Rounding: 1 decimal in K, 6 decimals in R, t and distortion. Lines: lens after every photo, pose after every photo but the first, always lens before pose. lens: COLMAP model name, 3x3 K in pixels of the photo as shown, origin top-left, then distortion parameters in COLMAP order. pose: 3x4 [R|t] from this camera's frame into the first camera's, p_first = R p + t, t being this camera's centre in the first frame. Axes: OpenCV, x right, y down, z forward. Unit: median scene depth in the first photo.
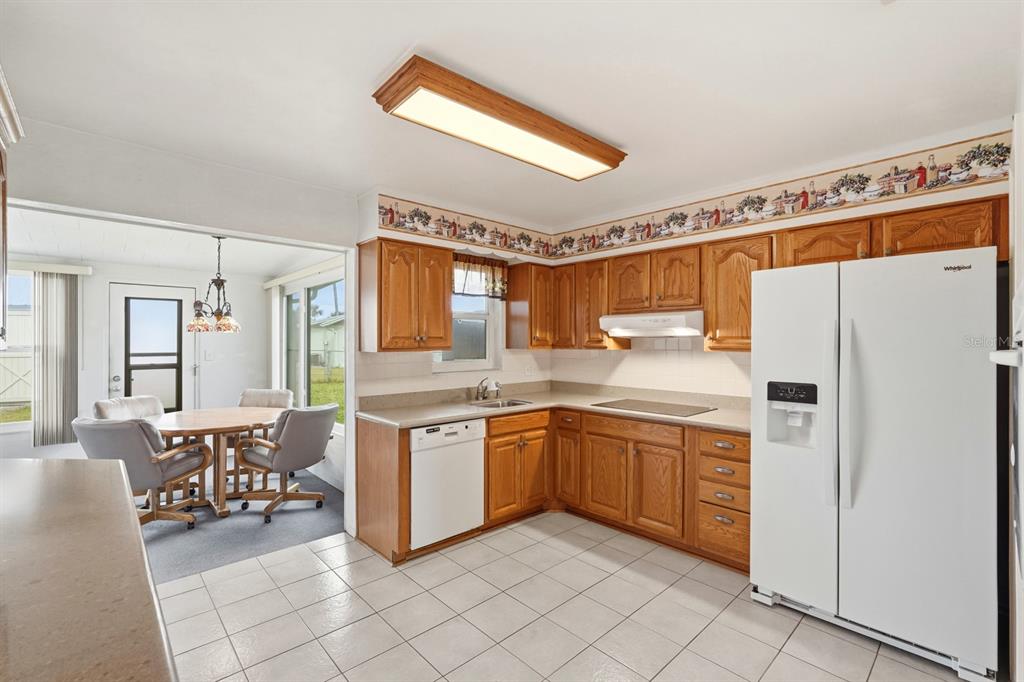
lens RADIAL K [[457.9, 0, 509.3], [0, 457.9, 336.9], [0, 0, 1]] dist [0.001378, 0.000397]
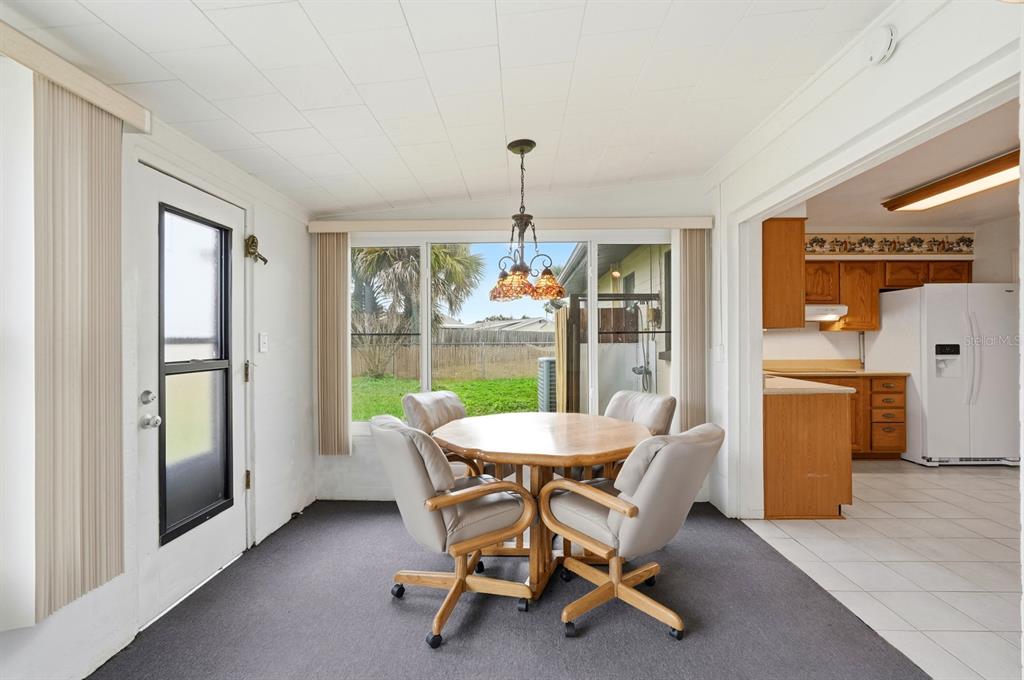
lens RADIAL K [[445.2, 0, 514.7], [0, 445.2, 336.5], [0, 0, 1]] dist [-0.000155, 0.000048]
pose [[0.685541, 0.003568, 0.728025, -1.383008], [-0.002571, 0.999994, -0.002480, 0.055548], [-0.728029, -0.000172, 0.685546, 0.742290]]
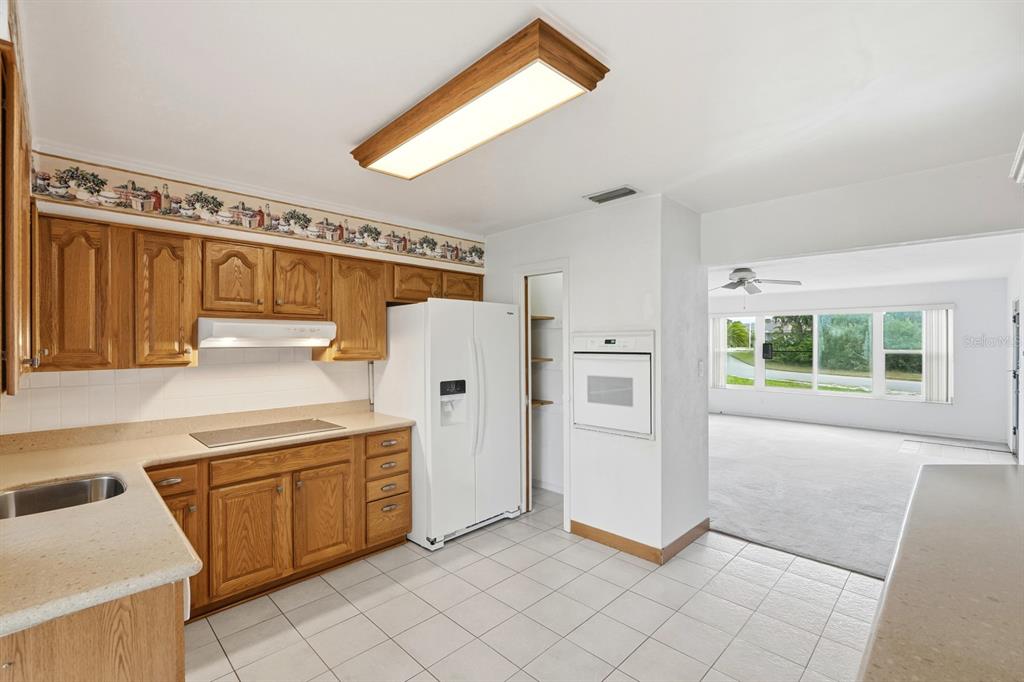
lens RADIAL K [[451.1, 0, 508.8], [0, 451.1, 351.6], [0, 0, 1]] dist [-0.011029, 0.000389]
pose [[-0.036024, -0.008238, 0.999317, -0.555949], [0.003858, 0.999957, 0.008382, 0.001202], [-0.999343, 0.004157, -0.035991, 0.625793]]
